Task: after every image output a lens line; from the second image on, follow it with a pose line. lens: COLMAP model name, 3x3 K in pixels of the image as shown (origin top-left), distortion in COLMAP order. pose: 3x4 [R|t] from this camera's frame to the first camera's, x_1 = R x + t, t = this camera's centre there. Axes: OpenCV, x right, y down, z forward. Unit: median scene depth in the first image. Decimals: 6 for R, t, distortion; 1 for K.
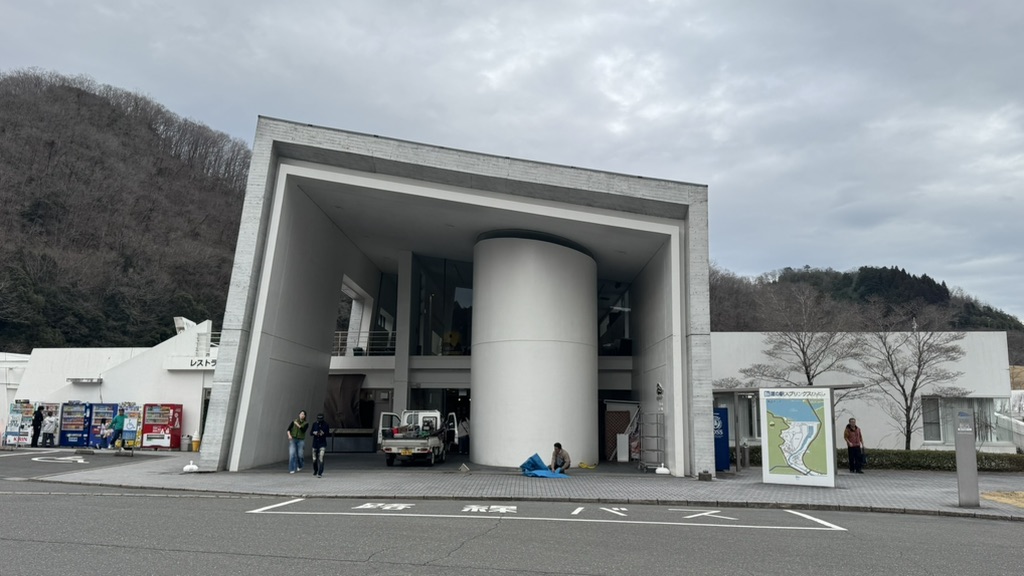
lens RADIAL K [[851.3, 0, 507.4], [0, 851.3, 288.3], [0, 0, 1]] dist [0.088403, -0.102366]
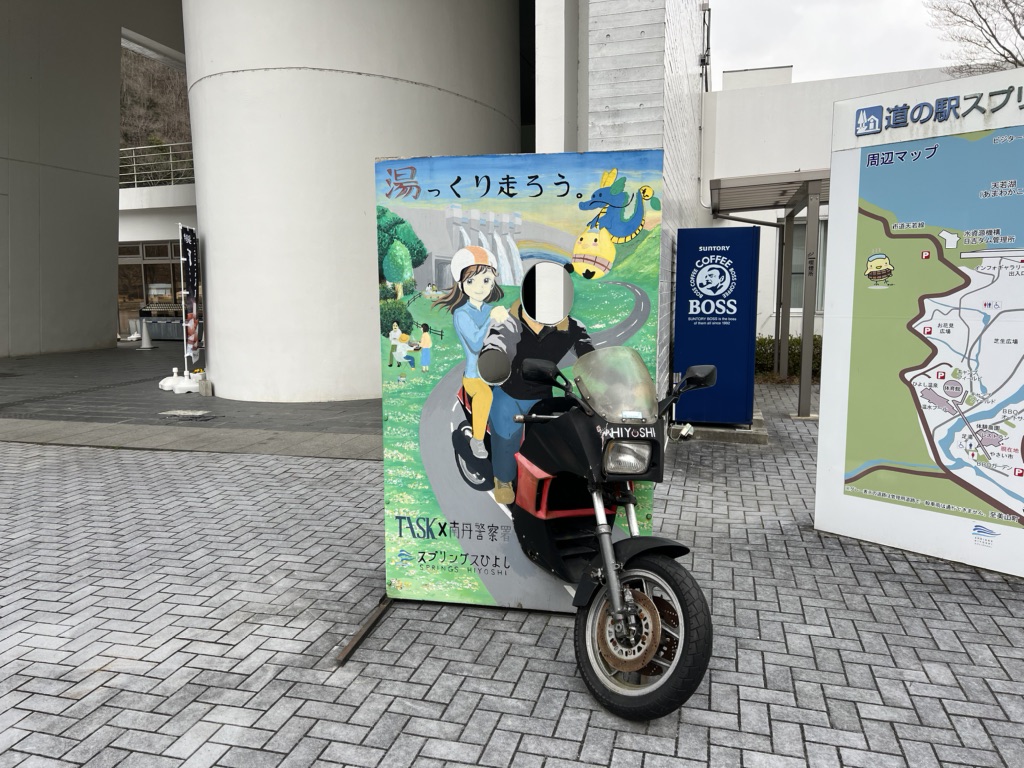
lens RADIAL K [[804.2, 0, 523.2], [0, 804.2, 392.6], [0, 0, 1]] dist [0.066316, -0.069515]
pose [[0.976569, 0.010510, -0.214949, 0.202192], [0.049264, 0.961367, 0.270827, 0.098034], [0.209491, -0.275070, 0.938323, 0.599842]]
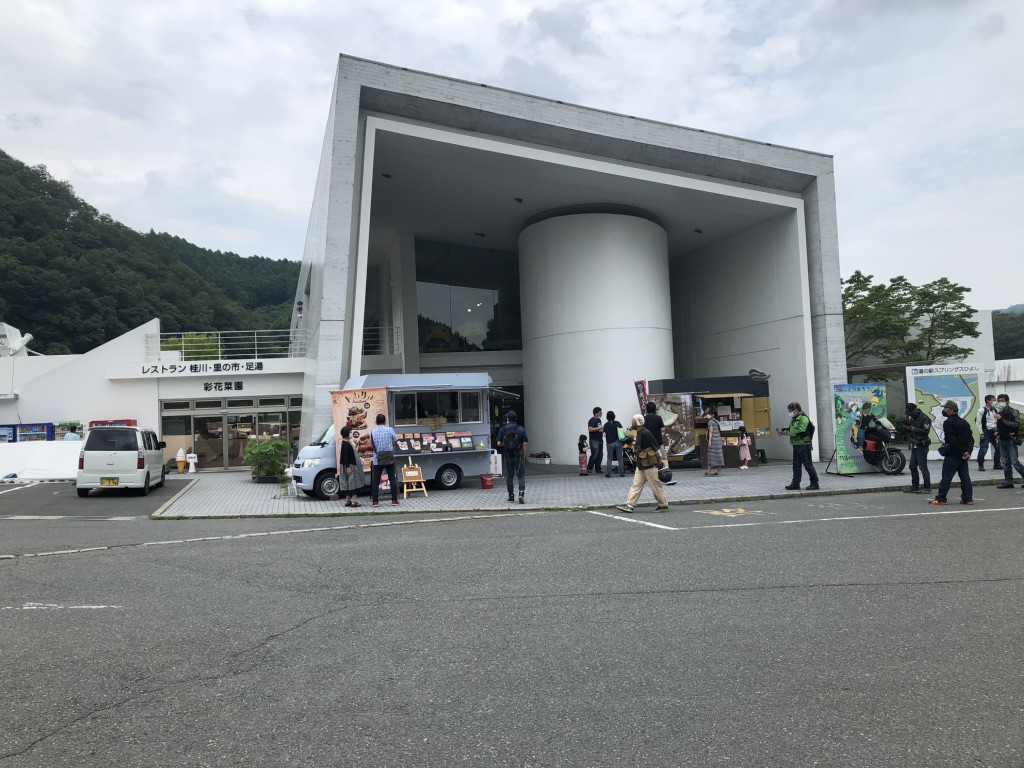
lens RADIAL K [[850.0, 0, 497.1], [0, 850.0, 370.5], [0, 0, 1]] dist [0.027631, -0.033015]
pose [[0.963631, -0.038504, 0.264448, -0.316143], [0.014018, 0.995486, 0.093864, 0.018047], [-0.266868, -0.086744, 0.959821, 0.146757]]
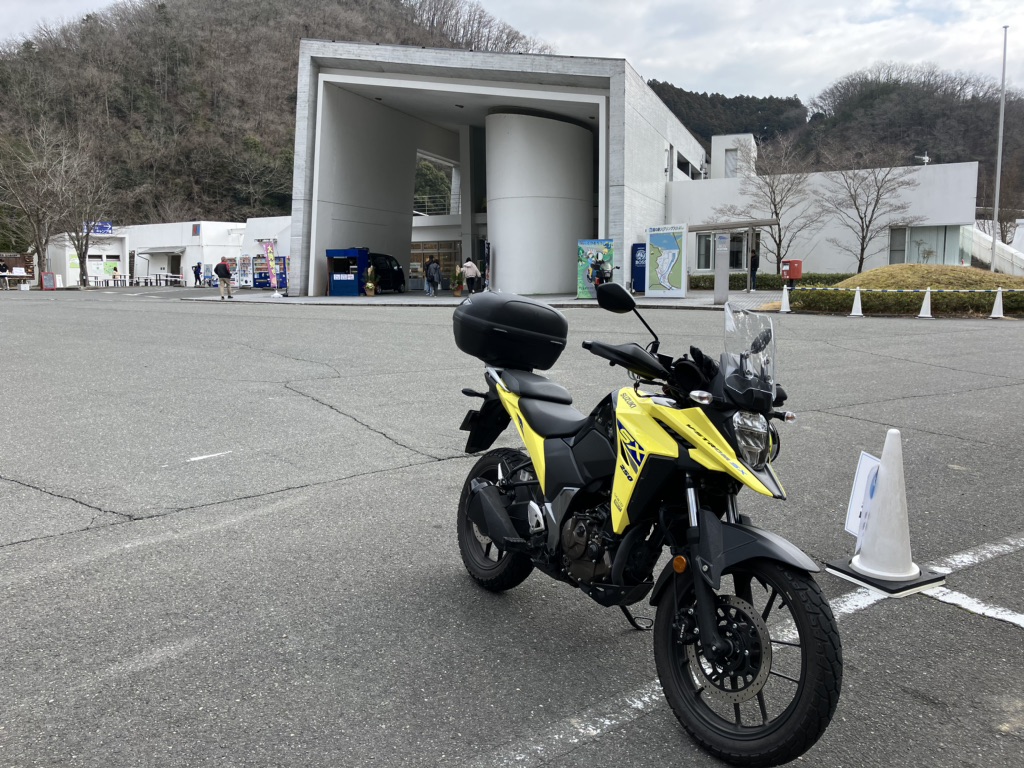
lens RADIAL K [[850.0, 0, 504.4], [0, 850.0, 393.0], [0, 0, 1]] dist [0.027631, -0.033015]
pose [[0.949854, 0.019997, -0.312055, 0.382066], [0.069329, 0.959648, 0.272524, -0.005584], [0.304912, -0.280493, 0.910139, -0.240600]]
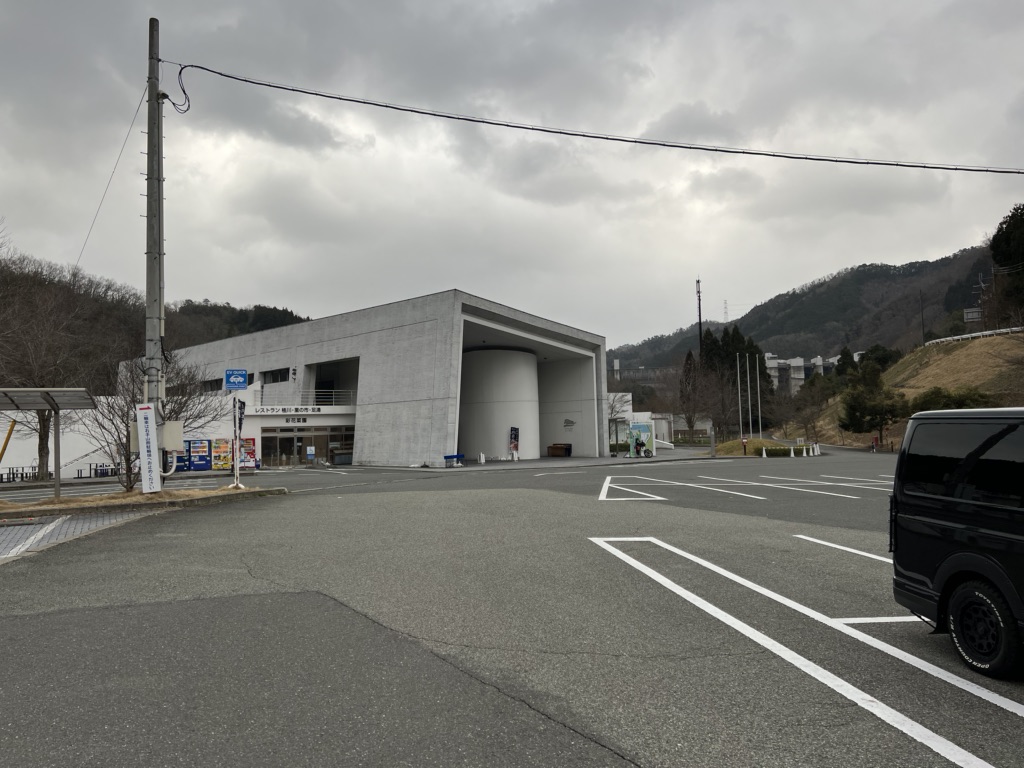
lens RADIAL K [[804.2, 0, 514.9], [0, 804.2, 394.9], [0, 0, 1]] dist [0.066316, -0.069515]
pose [[0.711414, -0.002201, 0.702769, -1.270100], [-0.068404, 0.995030, 0.072362, -0.086899], [-0.699436, -0.099552, 0.707728, -0.357946]]
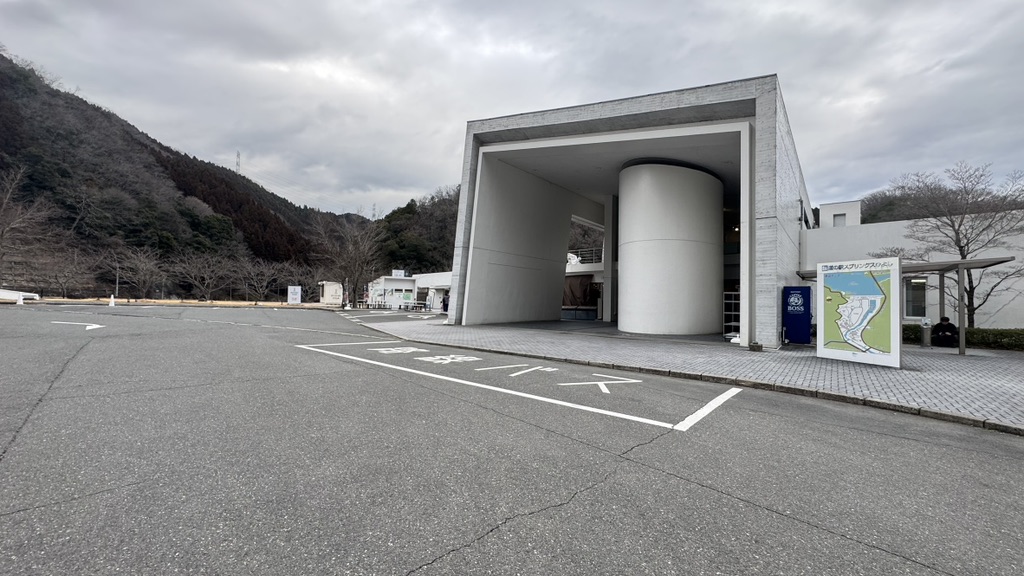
lens RADIAL K [[412.0, 0, 508.3], [0, 412.0, 290.4], [0, 0, 1]] dist [0.000457, 0.001250]
pose [[0.789659, -0.012878, -0.613411, 0.233347], [0.082176, 0.992992, 0.084940, 0.059986], [0.608018, -0.117482, 0.785183, 0.314654]]
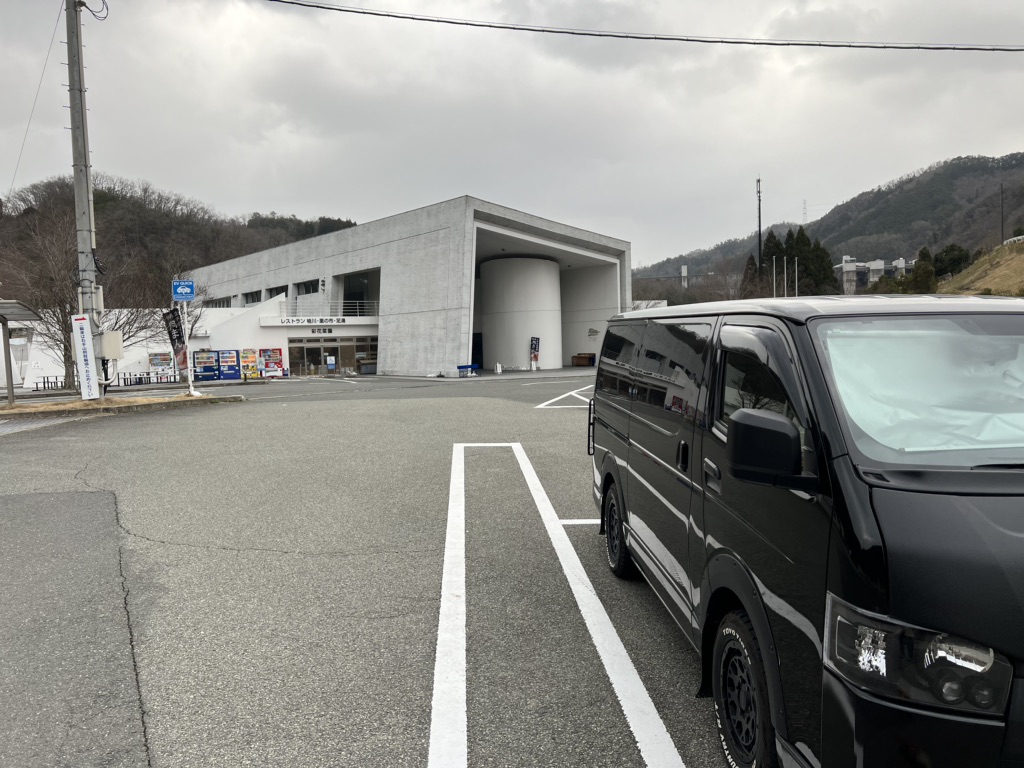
lens RADIAL K [[804.2, 0, 508.0], [0, 804.2, 396.7], [0, 0, 1]] dist [0.066316, -0.069515]
pose [[0.774786, -0.082185, 0.626859, -1.189243], [-0.050223, 0.980381, 0.190608, -0.091914], [-0.630225, -0.179163, 0.755458, -0.430576]]
